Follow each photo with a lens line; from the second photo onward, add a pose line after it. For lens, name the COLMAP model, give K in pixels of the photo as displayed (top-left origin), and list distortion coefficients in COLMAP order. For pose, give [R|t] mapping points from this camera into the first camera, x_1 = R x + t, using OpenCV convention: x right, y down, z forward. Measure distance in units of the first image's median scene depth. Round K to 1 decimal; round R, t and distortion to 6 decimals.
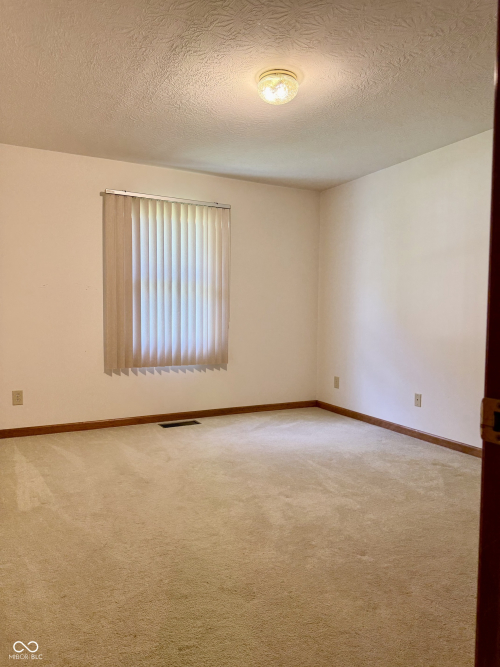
lens RADIAL K [[471.7, 0, 250.0], [0, 471.7, 333.5], [0, 0, 1]] dist [0.080721, -0.123702]
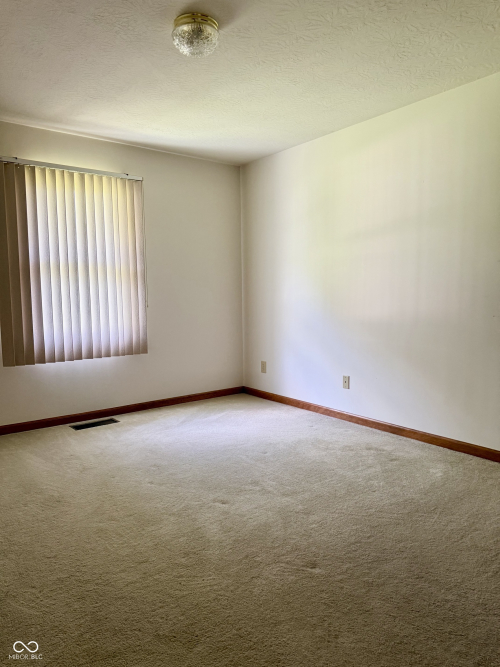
lens RADIAL K [[471.7, 0, 250.0], [0, 471.7, 333.5], [0, 0, 1]] dist [0.080721, -0.123702]
pose [[0.984008, -0.036661, 0.174310, -0.016354], [0.029279, 0.998570, 0.044733, -0.015587], [-0.175701, -0.038914, 0.983674, 0.109159]]
